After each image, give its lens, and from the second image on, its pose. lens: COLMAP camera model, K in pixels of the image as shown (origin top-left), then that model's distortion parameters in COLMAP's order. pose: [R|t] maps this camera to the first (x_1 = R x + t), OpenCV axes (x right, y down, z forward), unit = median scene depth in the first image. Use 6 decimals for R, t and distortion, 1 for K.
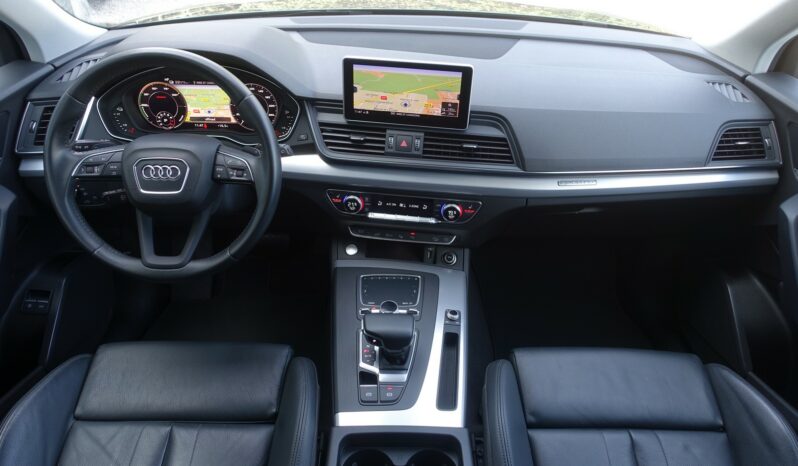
lens RADIAL K [[551.1, 0, 400.5], [0, 551.1, 230.6], [0, 0, 1]] dist [0.001264, 0.000905]
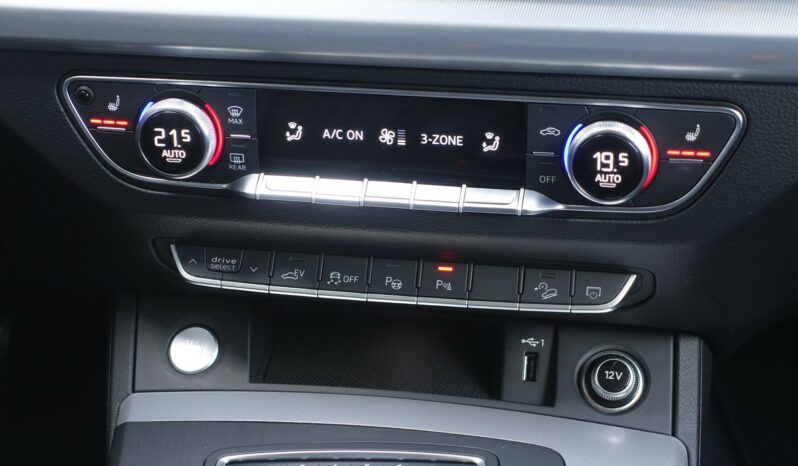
lens RADIAL K [[1714.9, 0, 402.7], [0, 1714.9, 232.4], [0, 0, 1]] dist [-0.108167, 0.000000]
pose [[0.997052, -0.016274, -0.074985, 0.061004], [0.009528, 0.995945, -0.089457, 0.056772], [0.076136, 0.088479, 0.993164, 0.312445]]
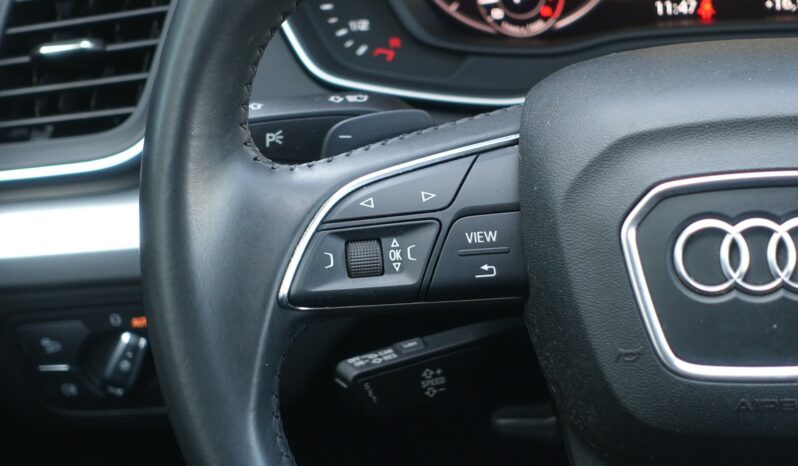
lens RADIAL K [[1714.9, 0, 395.9], [0, 1714.9, 231.1], [0, 0, 1]] dist [-0.108167, 0.000000]
pose [[0.985982, -0.045144, -0.160628, -0.388839], [0.033165, 0.996519, -0.076489, -0.063004], [0.163522, 0.070090, 0.984047, 0.366232]]
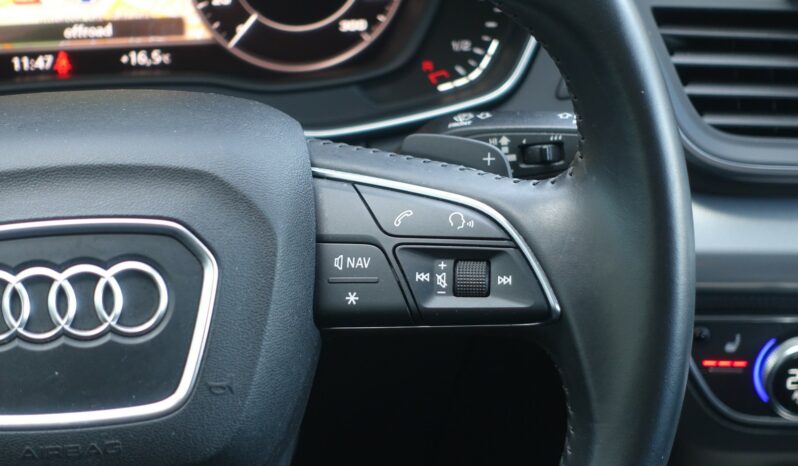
lens RADIAL K [[1714.9, 0, 397.4], [0, 1714.9, 231.3], [0, 0, 1]] dist [-0.108167, 0.000000]
pose [[0.990374, -0.073294, 0.117420, -0.324072], [0.084742, 0.991800, -0.095664, -0.055381], [-0.109446, 0.104694, 0.988464, 0.363054]]
